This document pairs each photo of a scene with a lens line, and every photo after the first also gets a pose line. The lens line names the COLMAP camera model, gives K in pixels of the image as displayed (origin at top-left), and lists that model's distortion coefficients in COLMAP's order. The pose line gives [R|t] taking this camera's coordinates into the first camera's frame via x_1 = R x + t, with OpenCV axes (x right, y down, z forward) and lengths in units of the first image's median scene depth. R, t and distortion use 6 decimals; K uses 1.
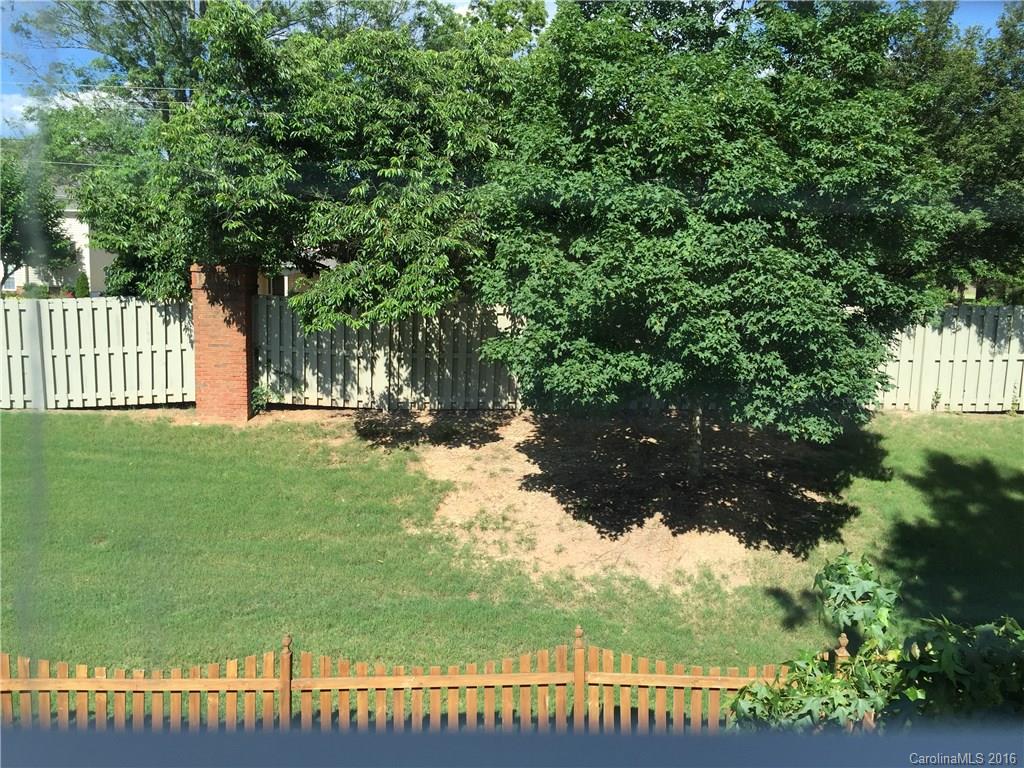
lens RADIAL K [[873.2, 0, 518.7], [0, 873.2, 375.7], [0, 0, 1]] dist [0.086935, -0.113132]
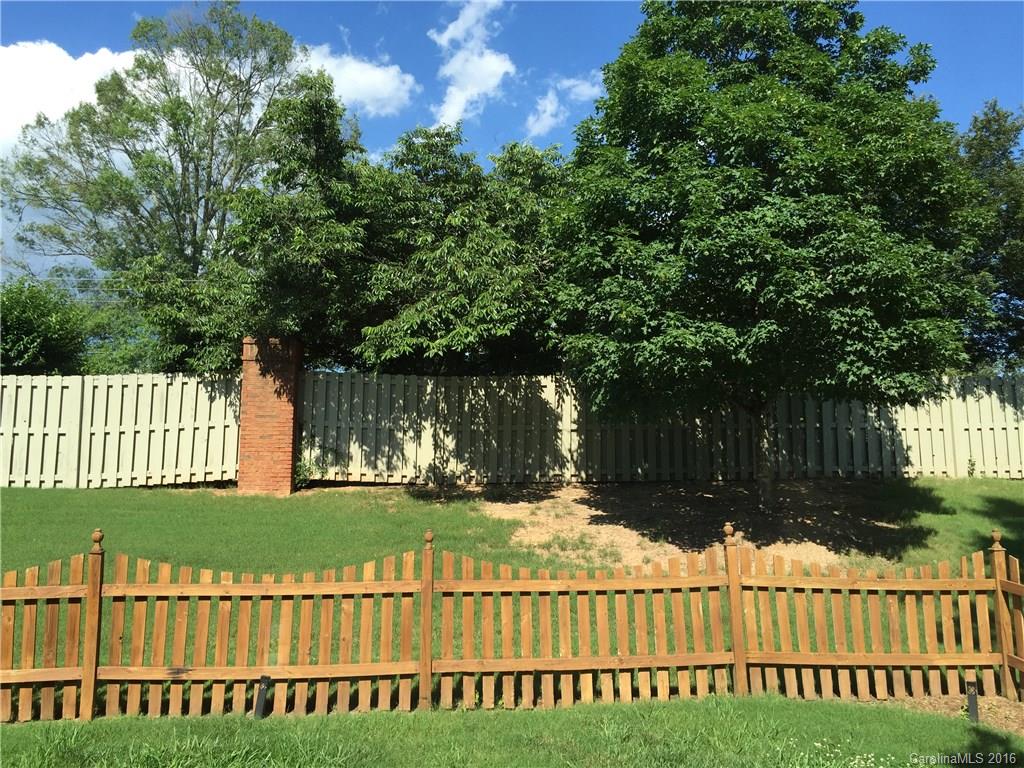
lens RADIAL K [[873.2, 0, 520.1], [0, 873.2, 375.9], [0, 0, 1]] dist [0.086935, -0.113132]
pose [[0.997967, -0.017965, 0.061140, -0.116043], [0.034452, 0.959239, -0.280489, 0.212469], [-0.053609, 0.282025, 0.957908, 0.023791]]
